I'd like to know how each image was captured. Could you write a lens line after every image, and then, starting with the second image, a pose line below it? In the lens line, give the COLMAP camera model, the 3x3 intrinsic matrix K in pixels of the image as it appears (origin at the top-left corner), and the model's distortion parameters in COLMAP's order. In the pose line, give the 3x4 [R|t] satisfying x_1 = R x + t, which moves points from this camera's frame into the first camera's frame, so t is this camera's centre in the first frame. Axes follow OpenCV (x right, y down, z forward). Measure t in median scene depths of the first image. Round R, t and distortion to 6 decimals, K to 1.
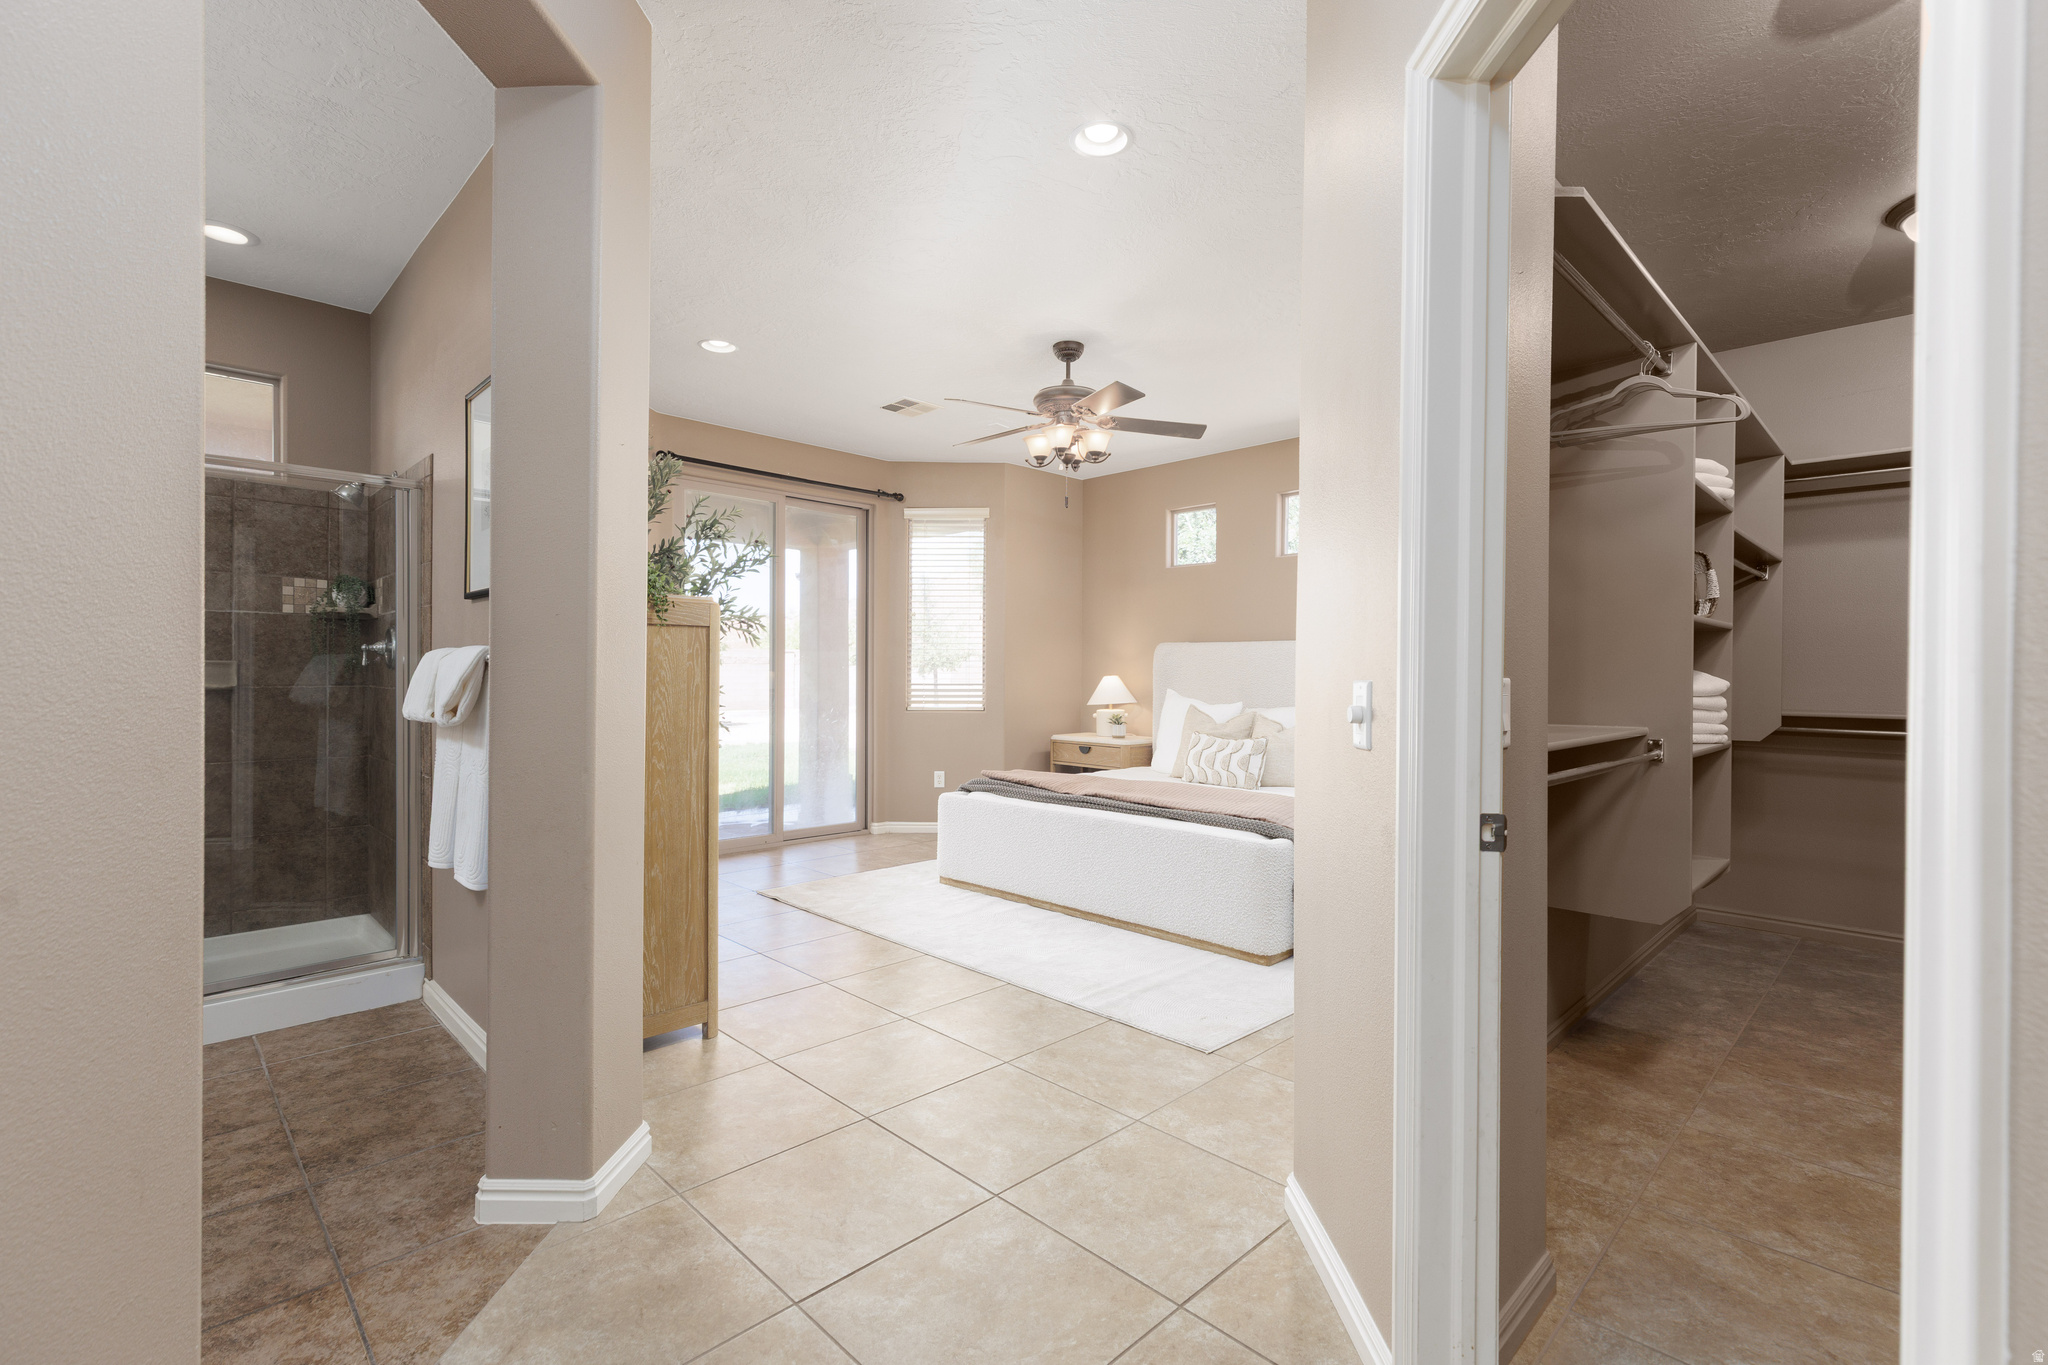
lens RADIAL K [[915.5, 0, 1026.9], [0, 915.5, 676.6], [0, 0, 1]] dist [0.002873, -0.000110]
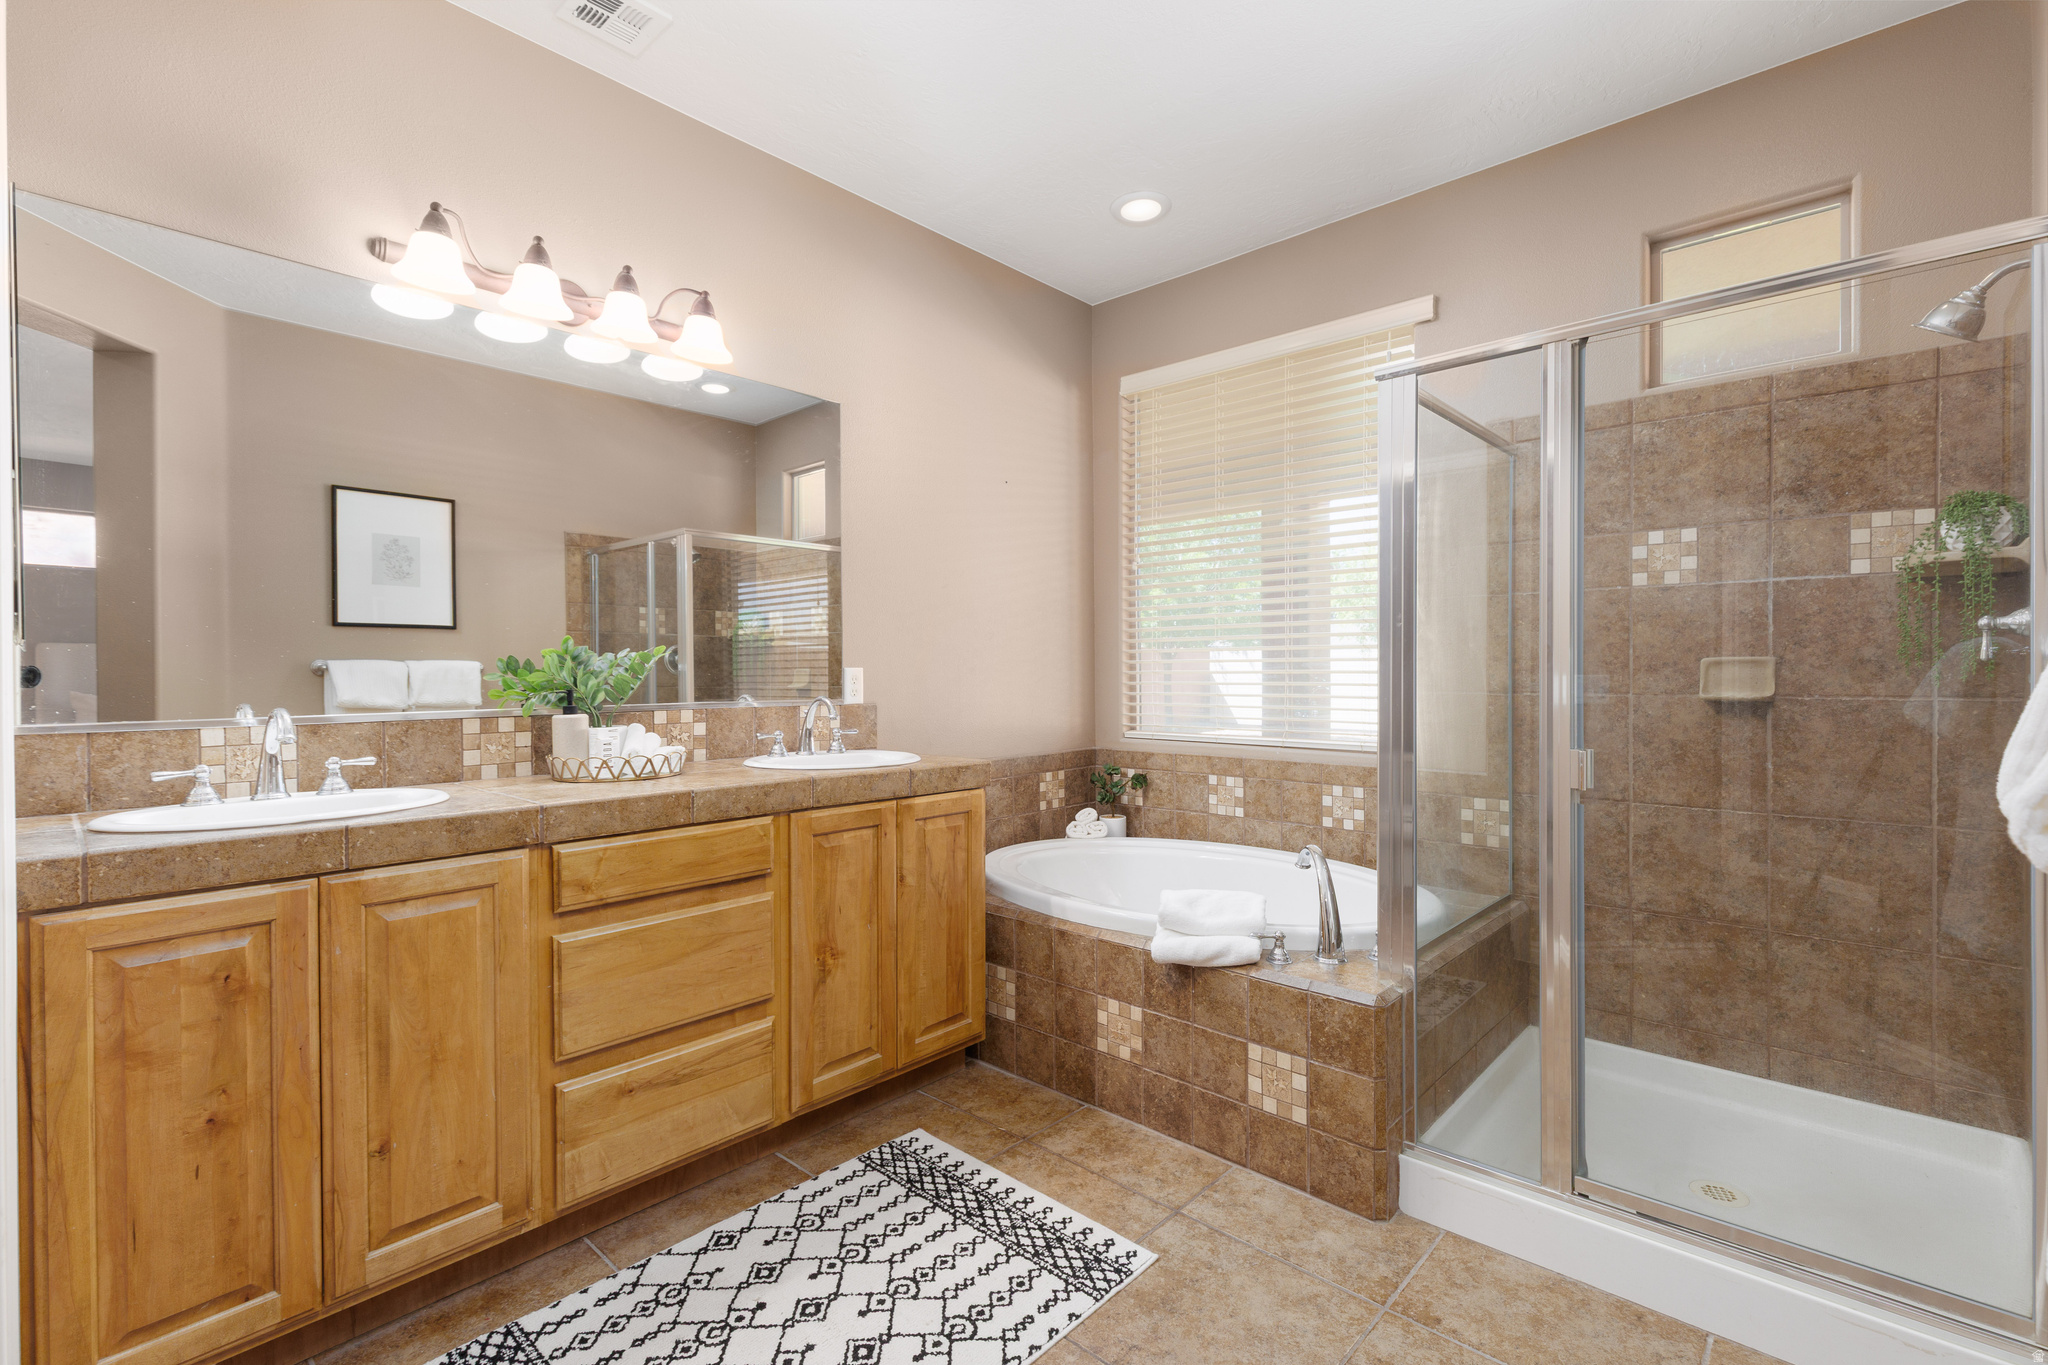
lens RADIAL K [[915.5, 0, 1027.2], [0, 915.5, 676.6], [0, 0, 1]] dist [0.002873, -0.000110]
pose [[0.053475, 0.002050, -0.998567, -0.242098], [-0.000752, 0.999998, 0.002013, -0.003716], [0.998569, 0.000643, 0.053477, 0.430523]]
